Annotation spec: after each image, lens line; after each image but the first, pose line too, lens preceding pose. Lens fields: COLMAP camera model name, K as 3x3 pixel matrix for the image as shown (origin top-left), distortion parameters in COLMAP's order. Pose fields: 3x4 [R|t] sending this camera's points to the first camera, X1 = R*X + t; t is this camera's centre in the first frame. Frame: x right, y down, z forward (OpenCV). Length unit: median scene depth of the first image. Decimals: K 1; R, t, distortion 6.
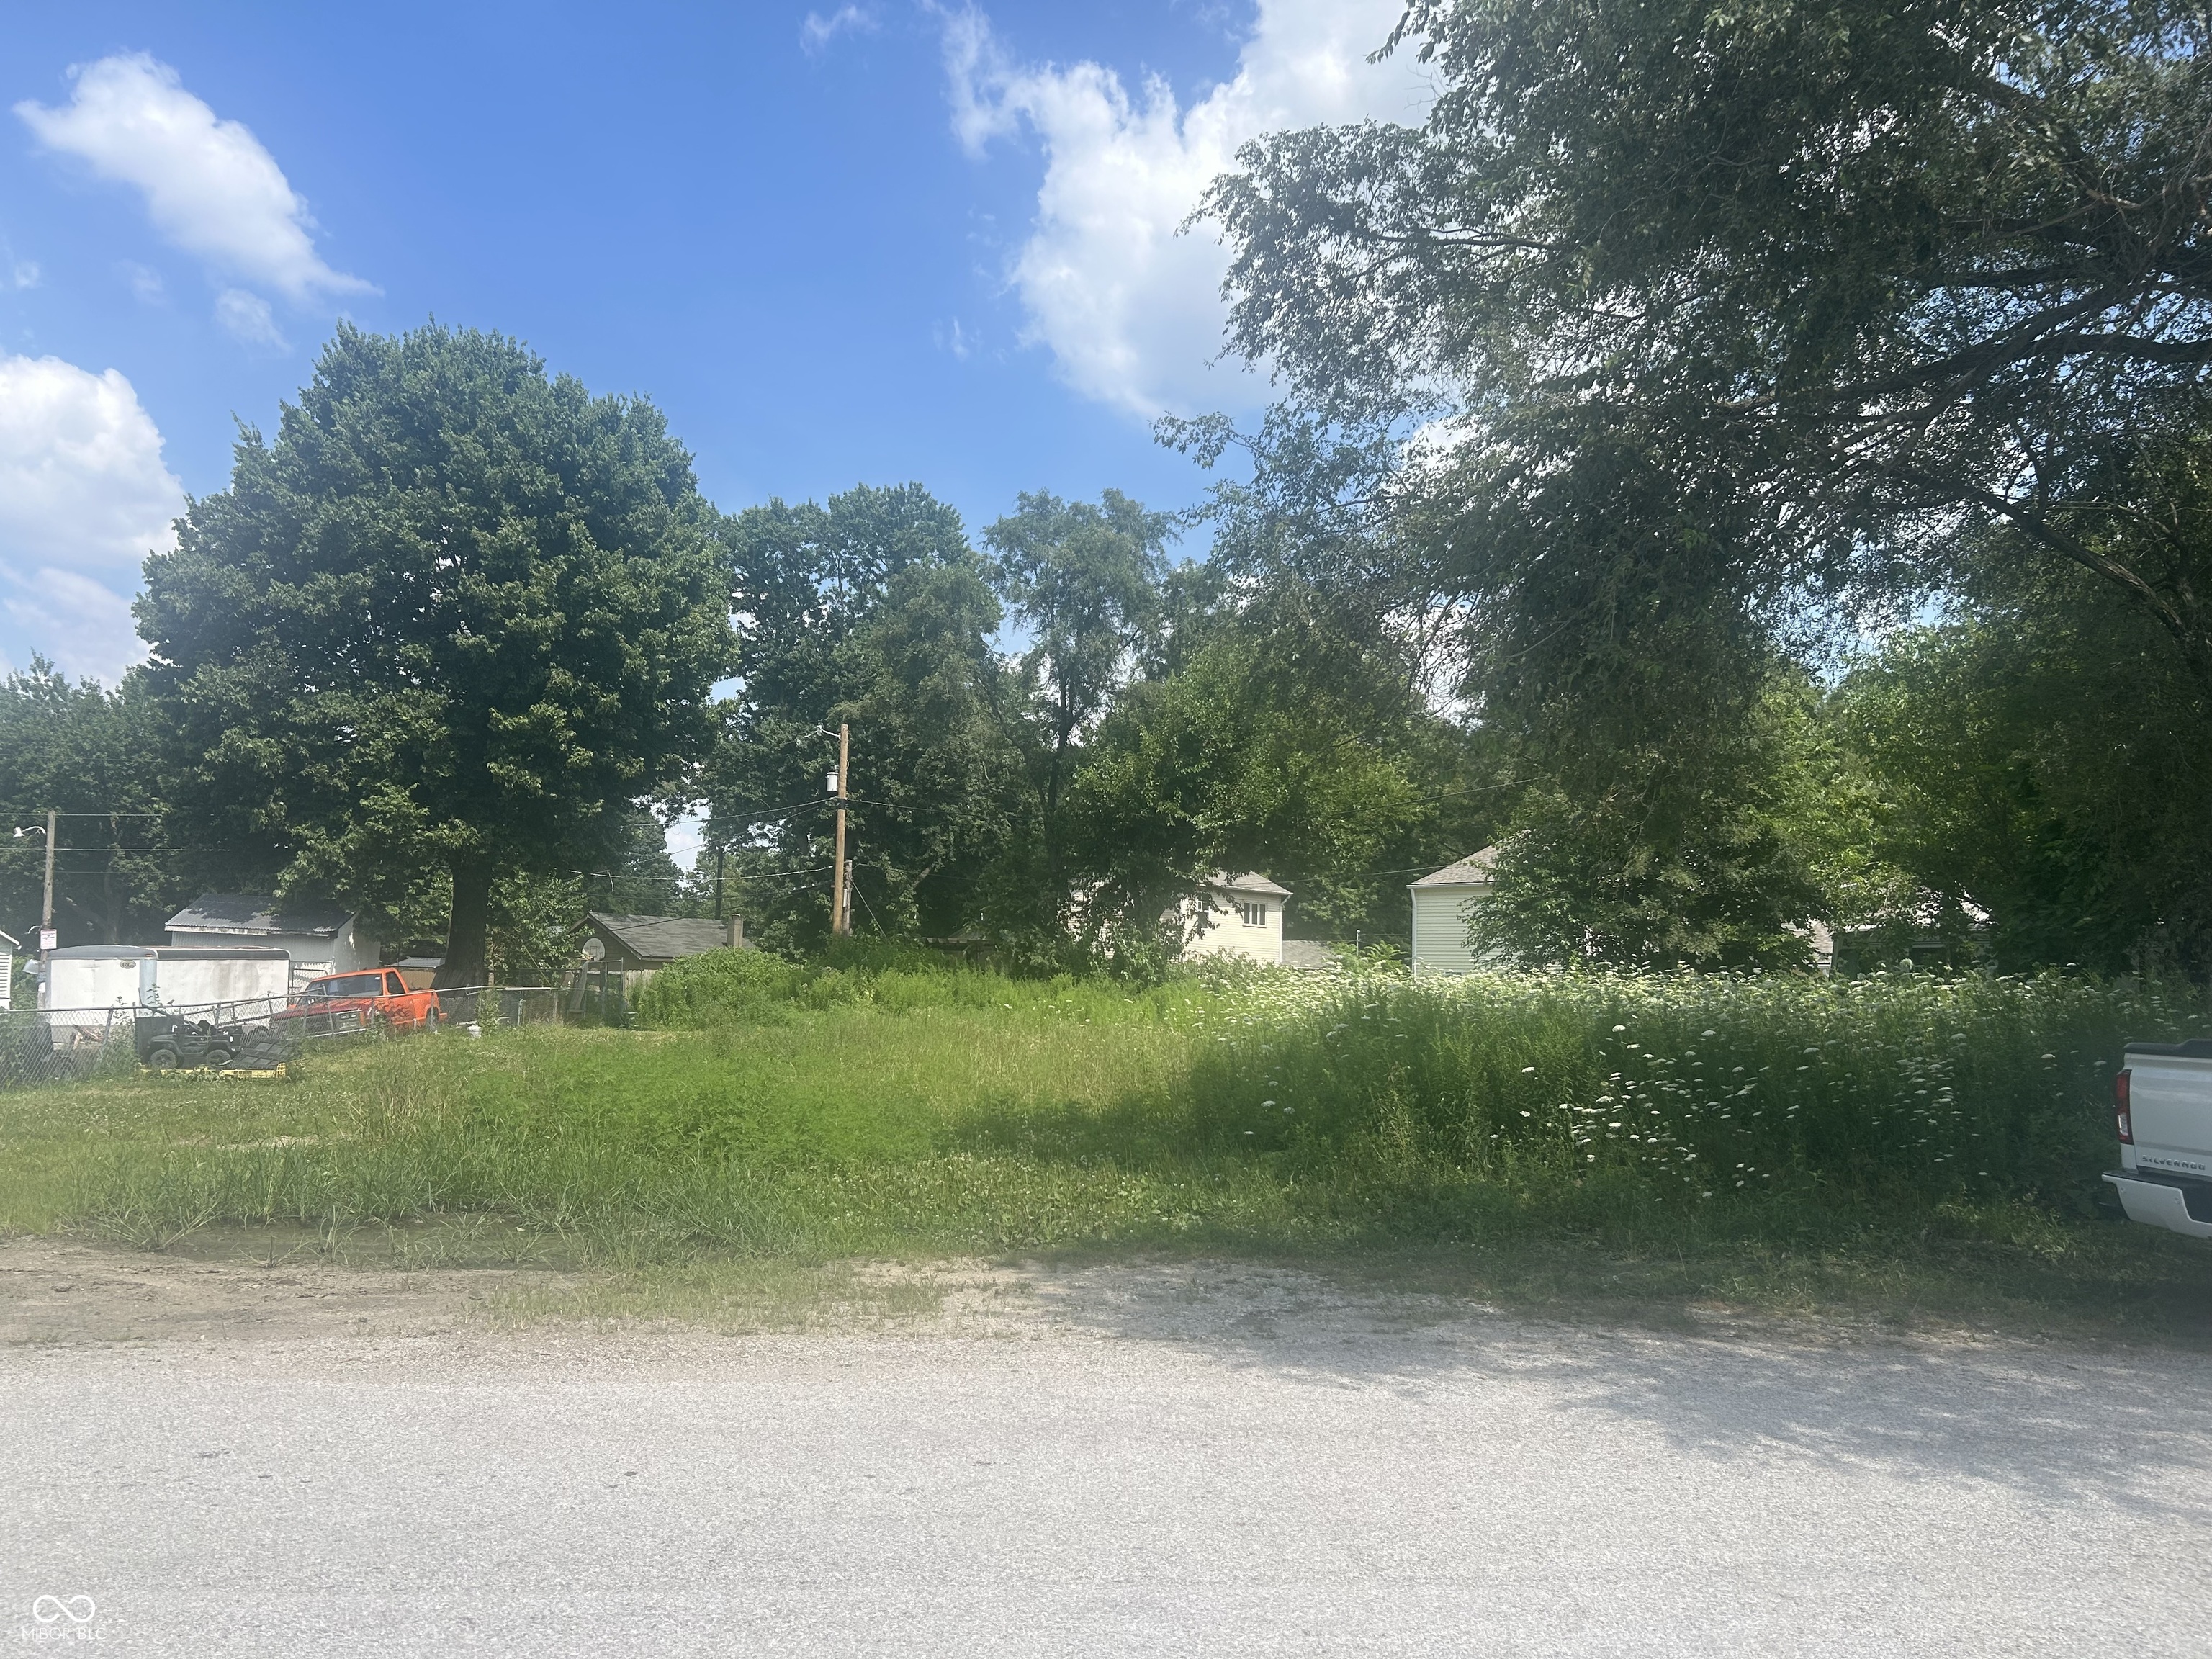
lens RADIAL K [[1655.3, 0, 1099.7], [0, 1655.3, 824.1], [0, 0, 1]] dist [0.077383, -0.000978]
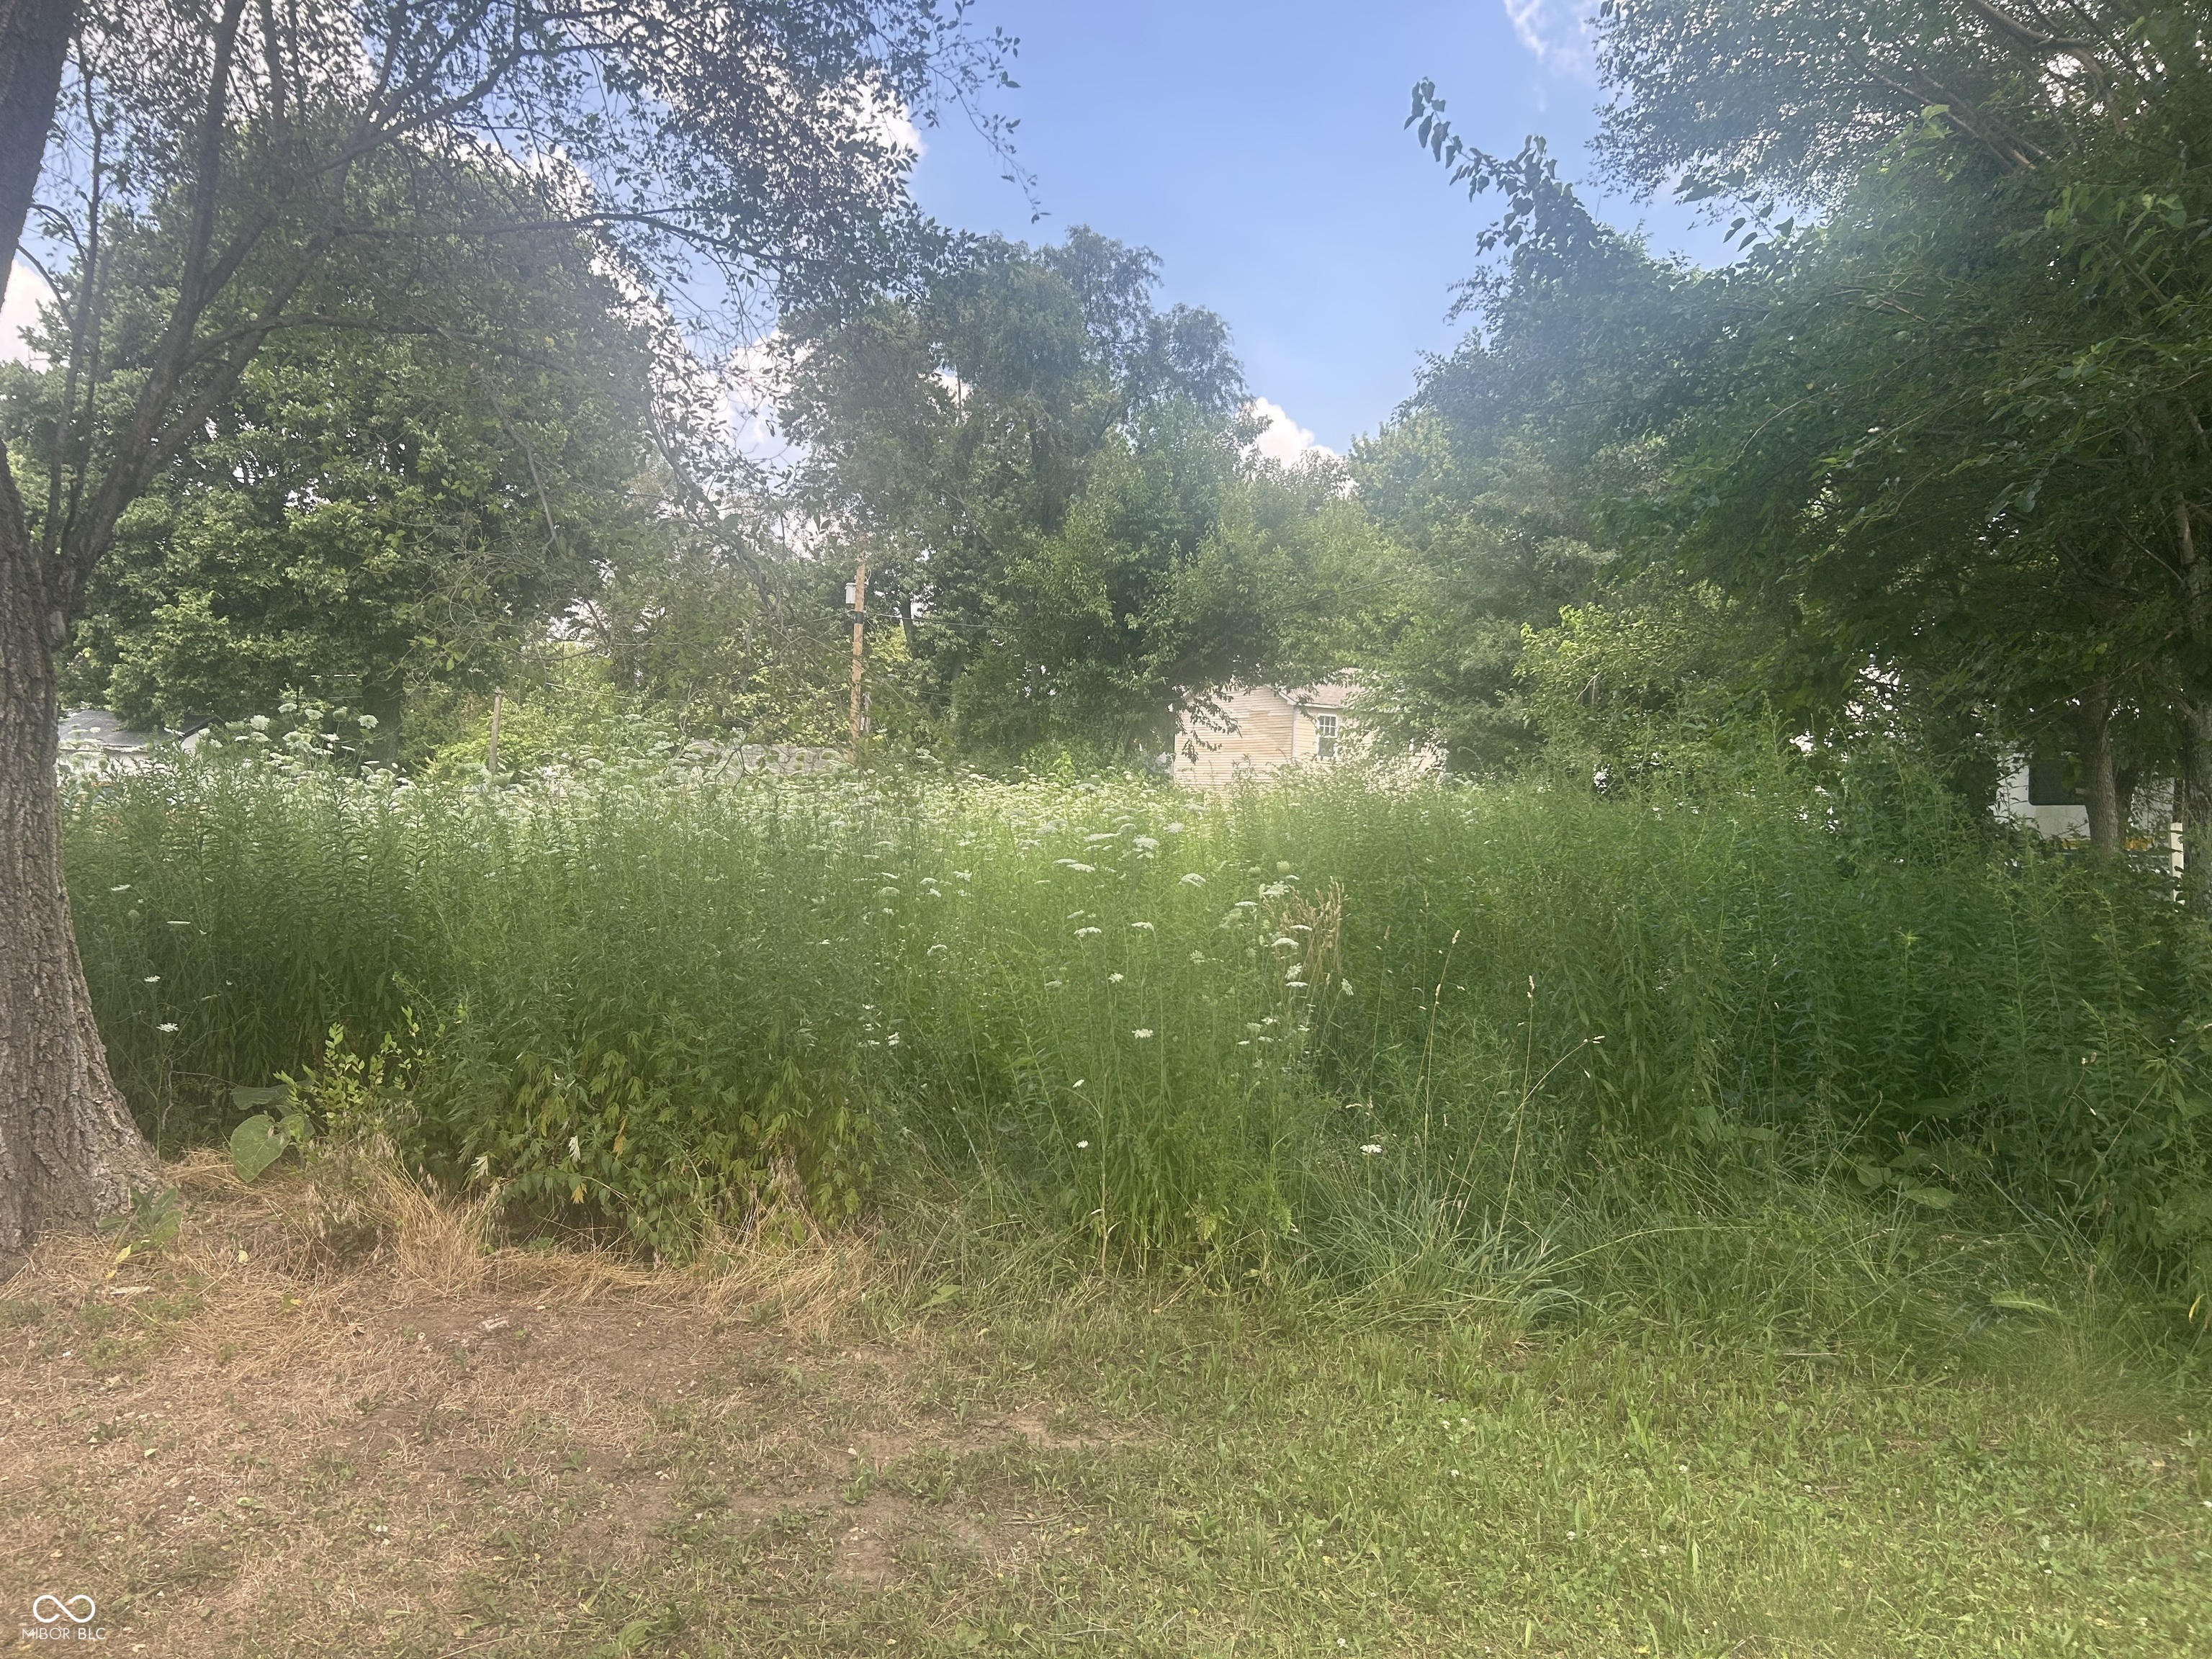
lens RADIAL K [[1672.9, 0, 1106.0], [0, 1672.9, 829.5], [0, 0, 1]] dist [0.068325, -0.069717]
pose [[0.959570, 0.009285, -0.281318, 0.280509], [0.017685, 0.995492, 0.093181, 0.023952], [0.280915, -0.094389, 0.955080, 0.175481]]
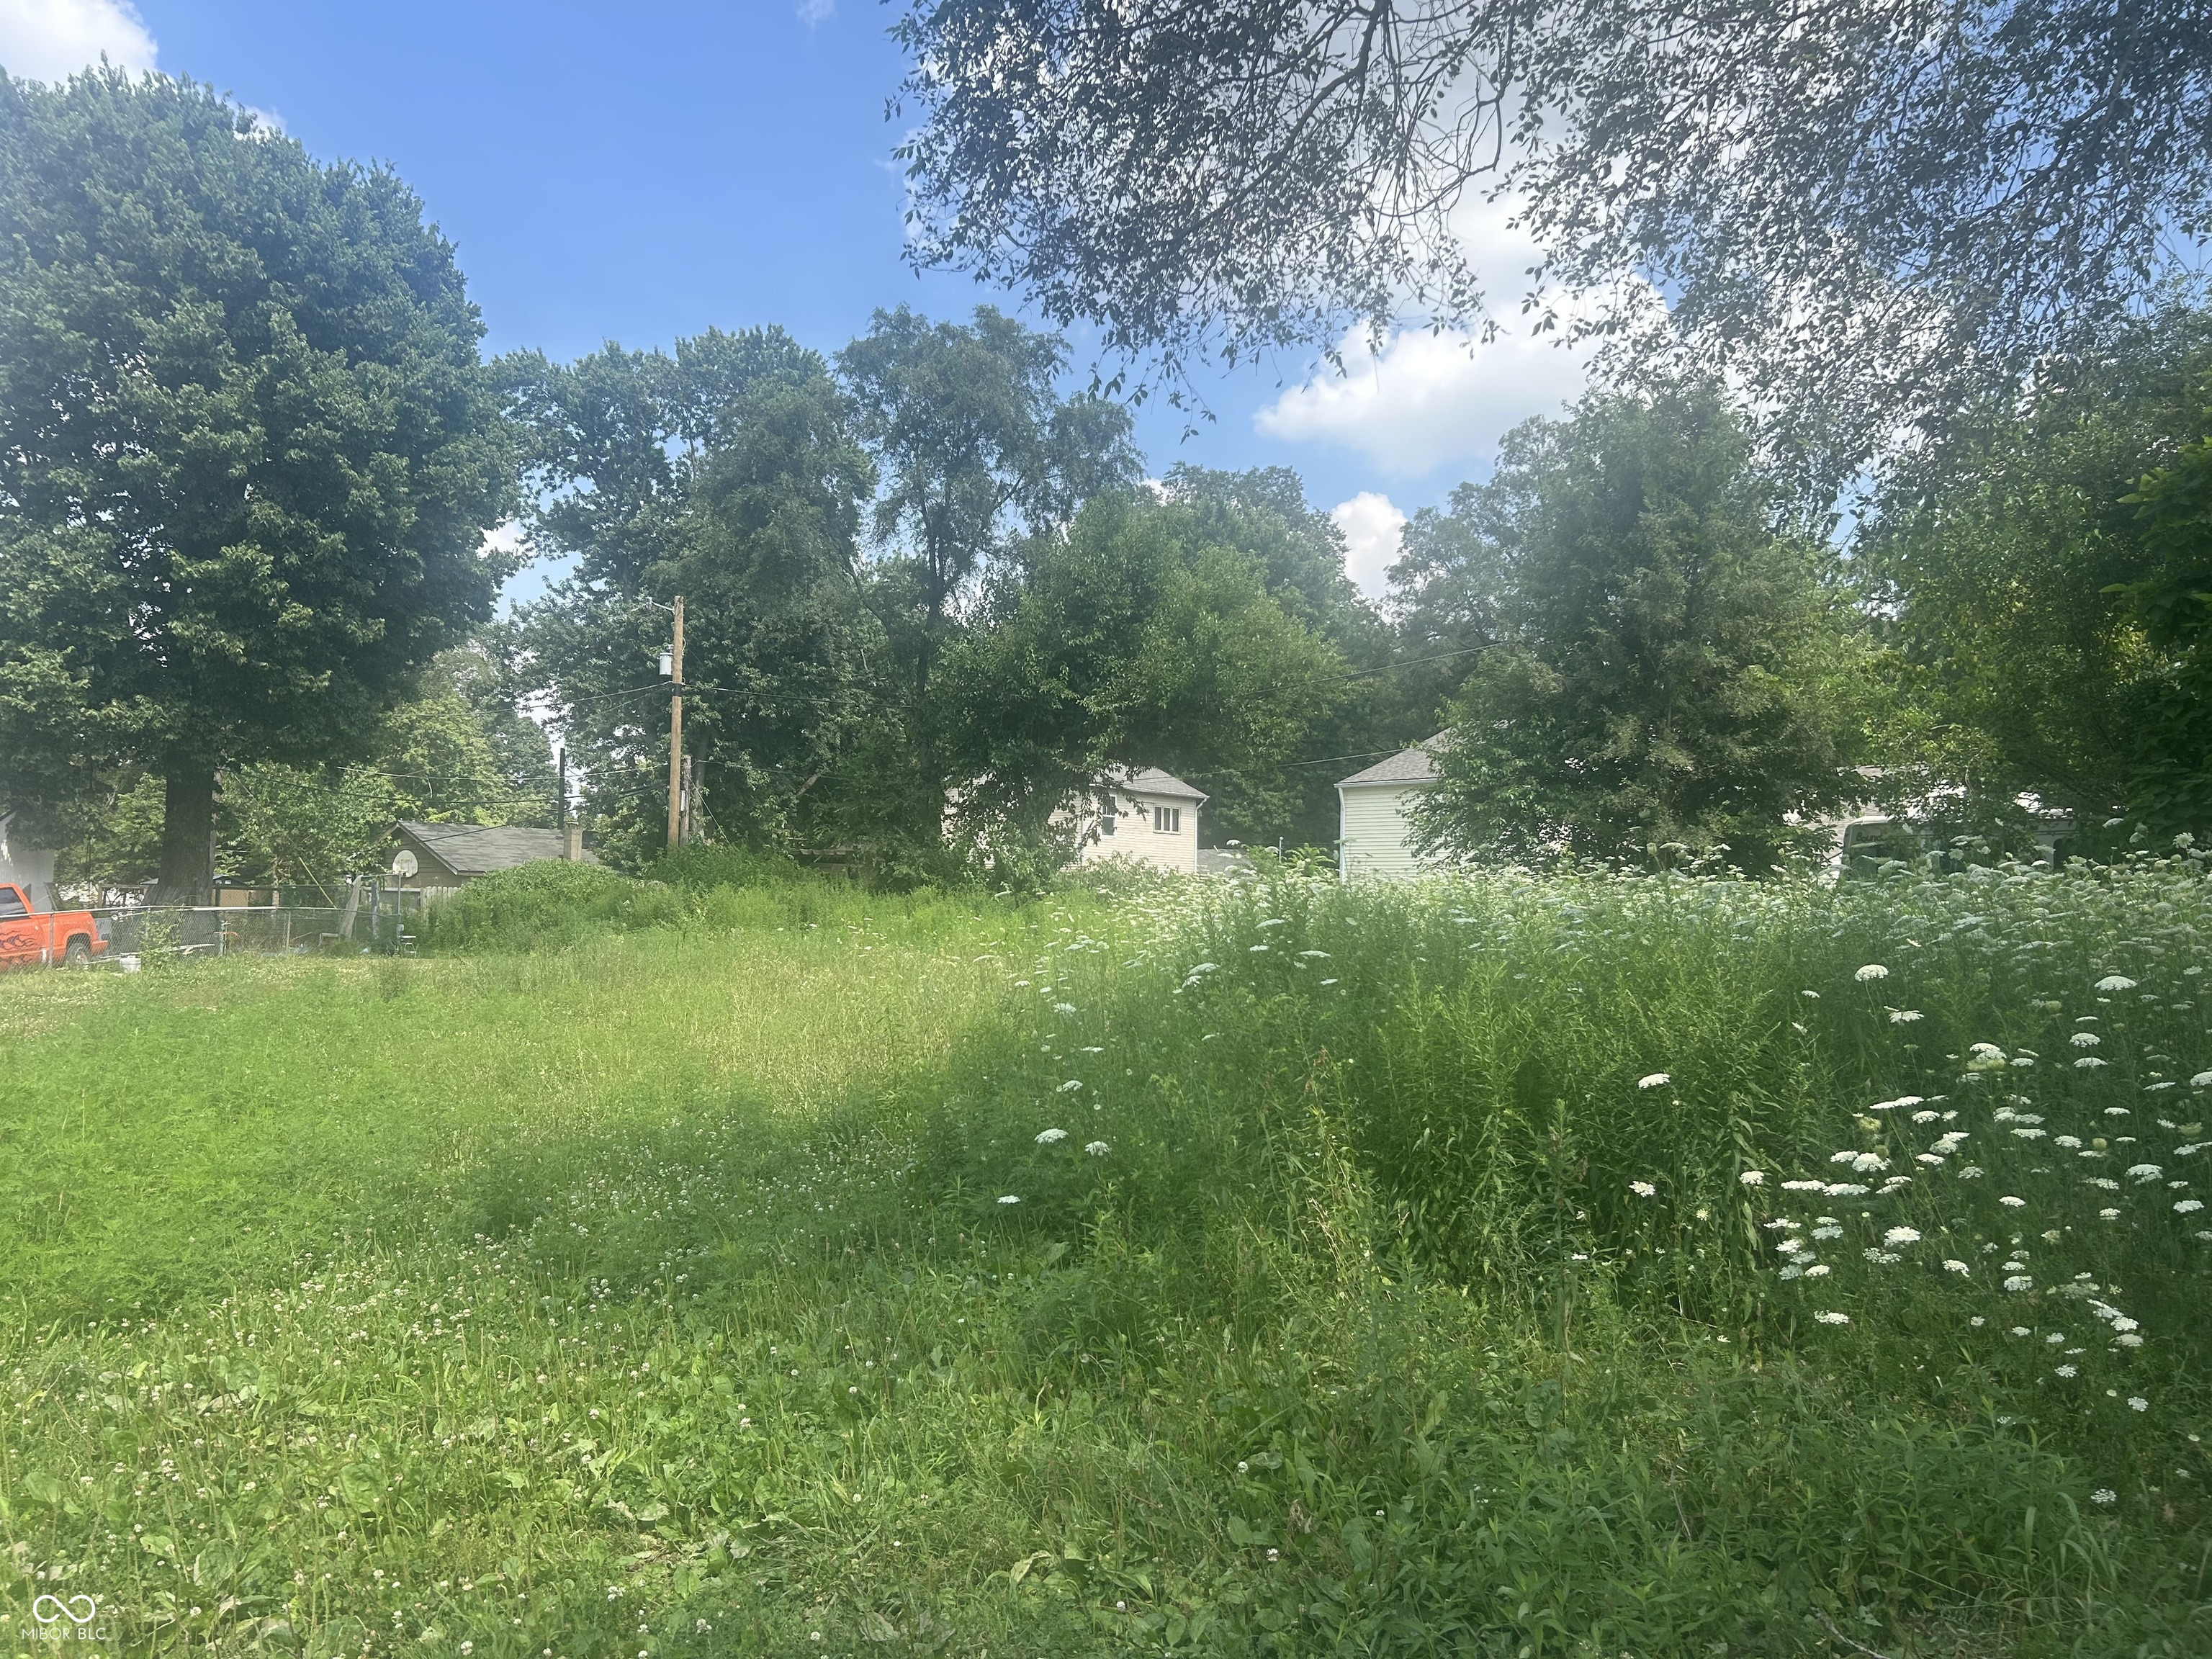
lens RADIAL K [[1672.9, 0, 1106.0], [0, 1672.9, 829.5], [0, 0, 1]] dist [0.068325, -0.069717]
pose [[0.998822, -0.007373, 0.047971, 0.026630], [0.004761, 0.998511, 0.054339, 0.016100], [-0.048300, -0.054046, 0.997370, 0.150481]]
